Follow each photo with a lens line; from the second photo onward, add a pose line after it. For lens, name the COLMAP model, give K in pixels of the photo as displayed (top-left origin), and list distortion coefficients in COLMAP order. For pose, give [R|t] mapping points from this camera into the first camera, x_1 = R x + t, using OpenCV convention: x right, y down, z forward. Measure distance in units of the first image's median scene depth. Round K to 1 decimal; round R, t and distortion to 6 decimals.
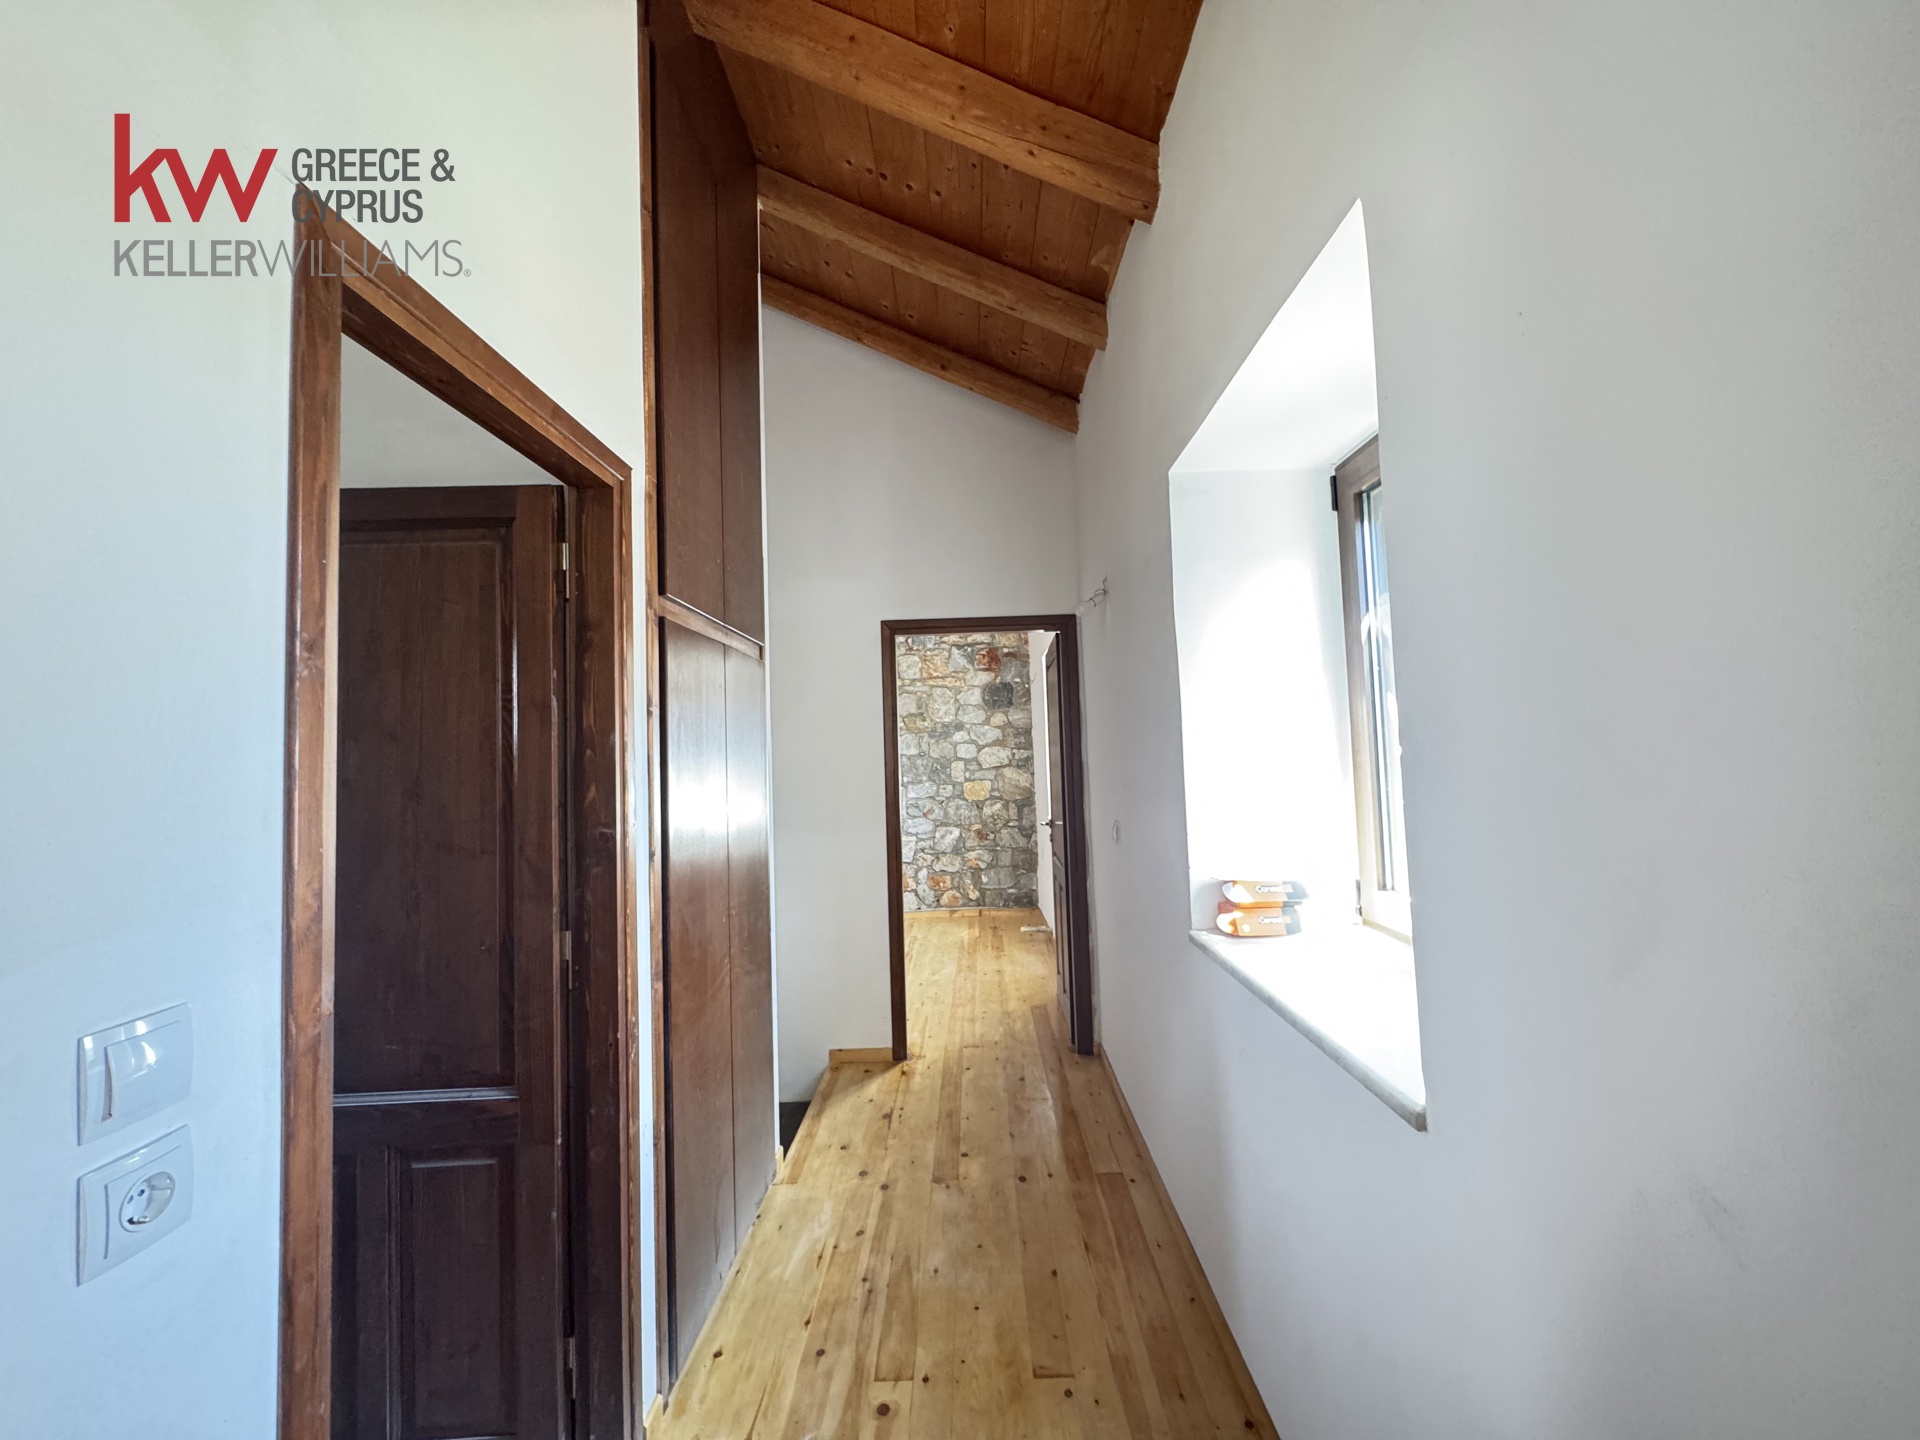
lens RADIAL K [[769.3, 0, 960.0], [0, 769.3, 720.0], [0, 0, 1]] dist [-0.000873, -0.000057]
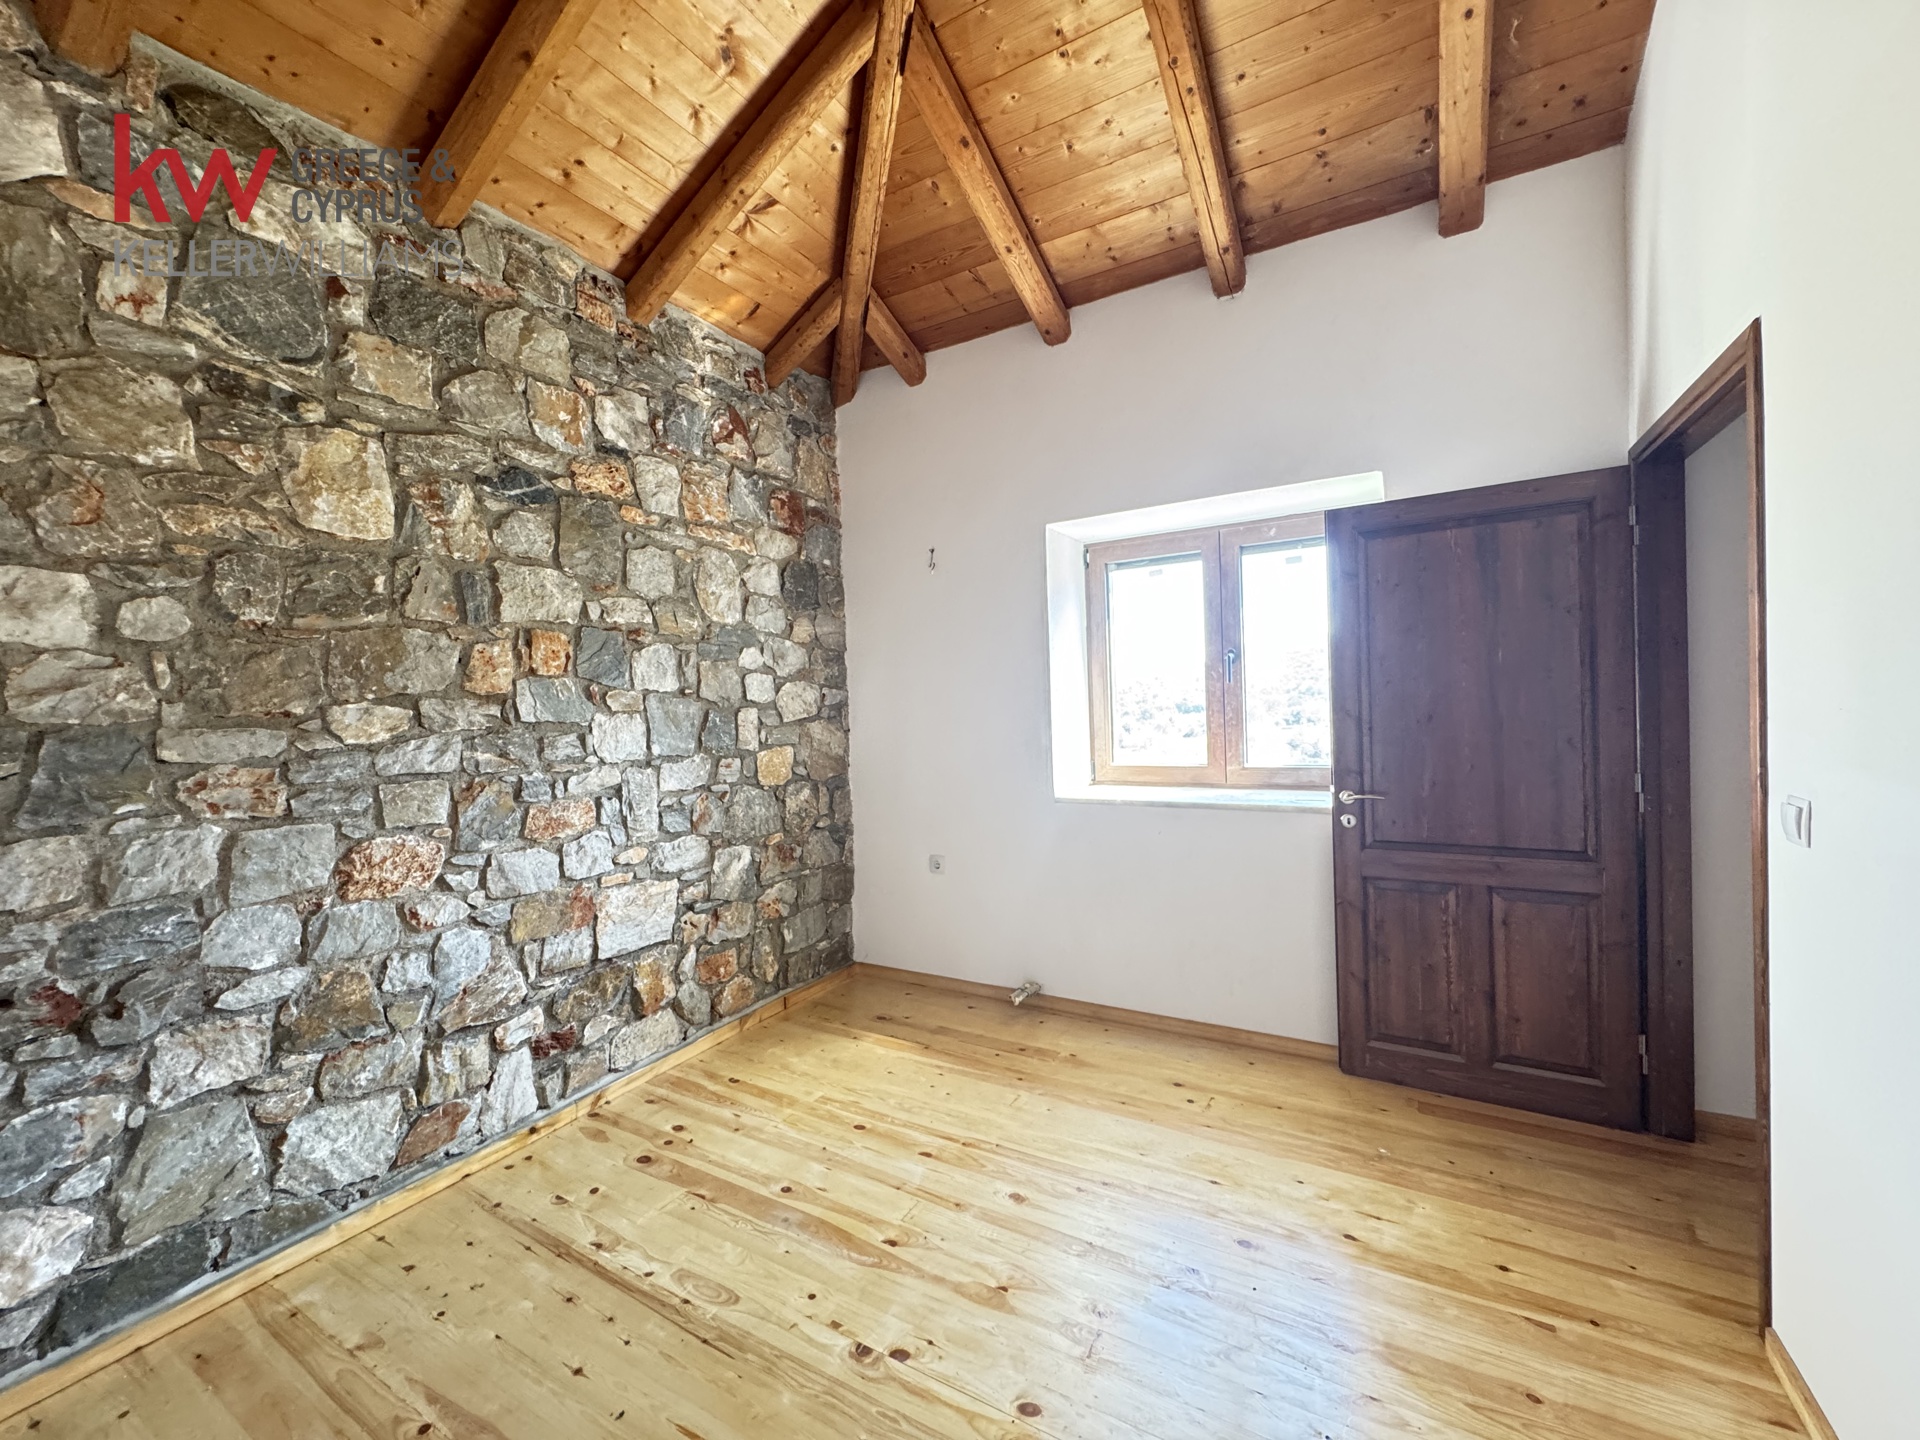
lens RADIAL K [[769.3, 0, 960.0], [0, 769.3, 720.0], [0, 0, 1]] dist [-0.000873, -0.000057]
pose [[0.476998, -0.001716, 0.878903, -0.365425], [-0.029496, 0.999404, 0.017959, 0.048438], [-0.878409, -0.034491, 0.476663, 0.652794]]
